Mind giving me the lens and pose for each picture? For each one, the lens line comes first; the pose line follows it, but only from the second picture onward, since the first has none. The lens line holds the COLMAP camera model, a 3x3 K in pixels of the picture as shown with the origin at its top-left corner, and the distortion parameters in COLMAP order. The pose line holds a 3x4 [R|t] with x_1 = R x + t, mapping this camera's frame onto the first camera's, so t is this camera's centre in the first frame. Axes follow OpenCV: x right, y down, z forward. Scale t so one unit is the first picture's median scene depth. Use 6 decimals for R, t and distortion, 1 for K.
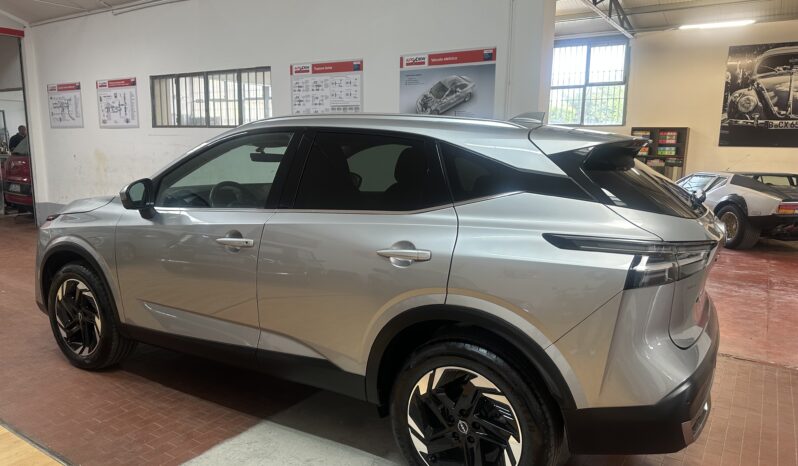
lens RADIAL K [[556.5, 0, 403.9], [0, 556.5, 228.9], [0, 0, 1]] dist [0.096324, -0.125199]
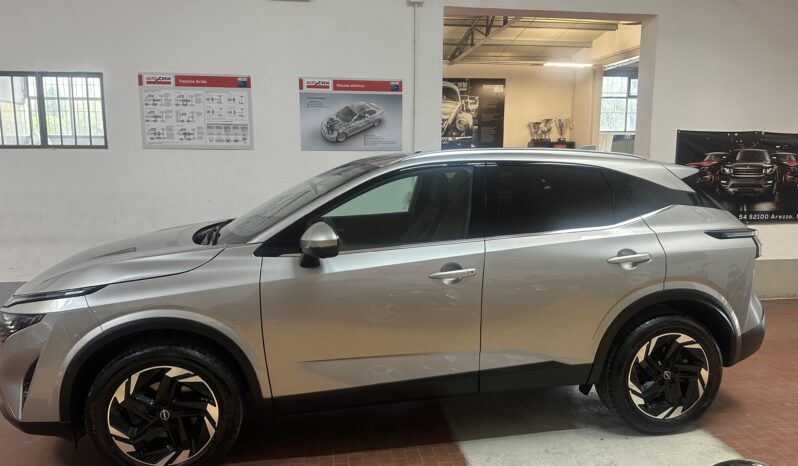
lens RADIAL K [[530.4, 0, 400.5], [0, 530.4, 236.9], [0, 0, 1]] dist [0.052356, -0.105055]
pose [[0.750932, -0.109538, 0.651231, -0.540824], [0.106046, 0.993351, 0.044802, -0.052792], [-0.651809, 0.035417, 0.757555, 0.182675]]
